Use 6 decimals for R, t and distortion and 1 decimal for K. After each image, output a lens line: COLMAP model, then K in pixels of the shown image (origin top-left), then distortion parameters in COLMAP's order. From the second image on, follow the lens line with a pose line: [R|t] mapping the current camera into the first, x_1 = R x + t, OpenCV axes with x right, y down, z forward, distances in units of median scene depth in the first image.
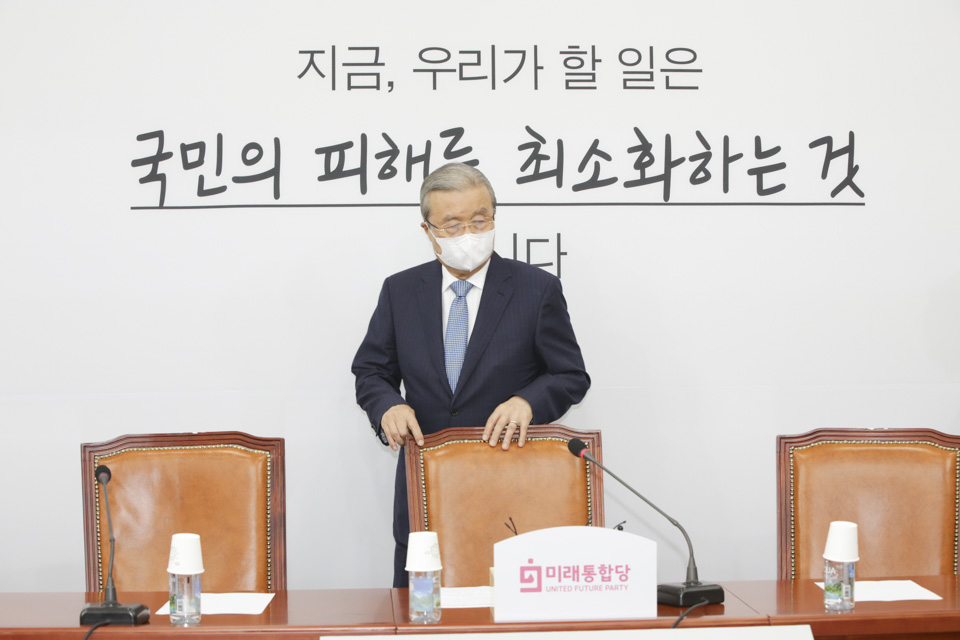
lens RADIAL K [[2116.9, 0, 480.0], [0, 2116.9, 320.0], [0, 0, 1]] dist [-0.293104, 0.094808]
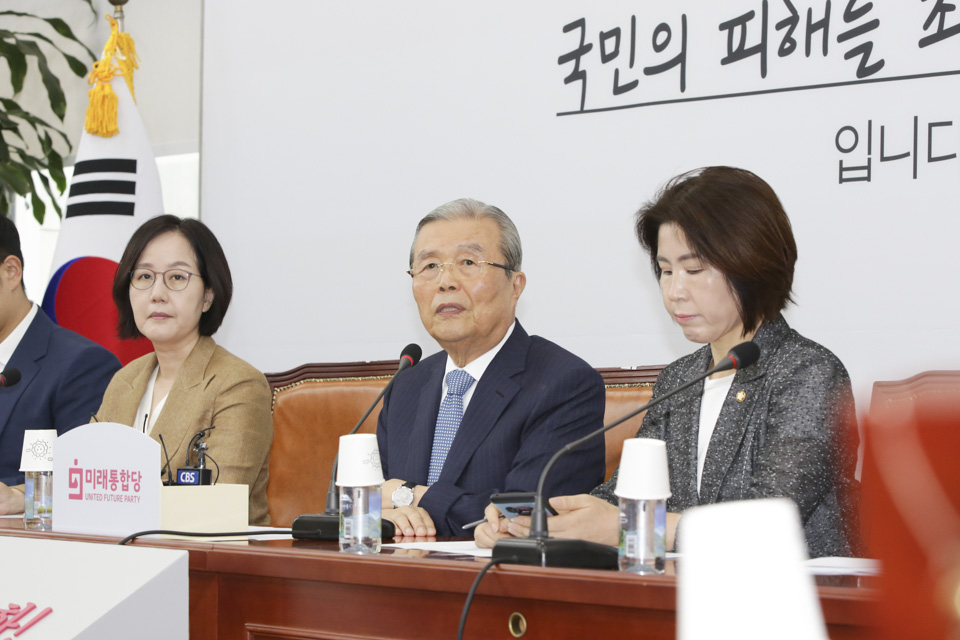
lens RADIAL K [[2779.1, 0, 480.0], [0, 2779.1, 320.0], [0, 0, 1]] dist [-0.094972, -0.315307]
pose [[0.607444, -0.009180, -0.794309, 0.682322], [-0.019708, 0.999451, -0.026623, 0.057295], [0.794118, 0.031827, 0.606930, 0.310239]]
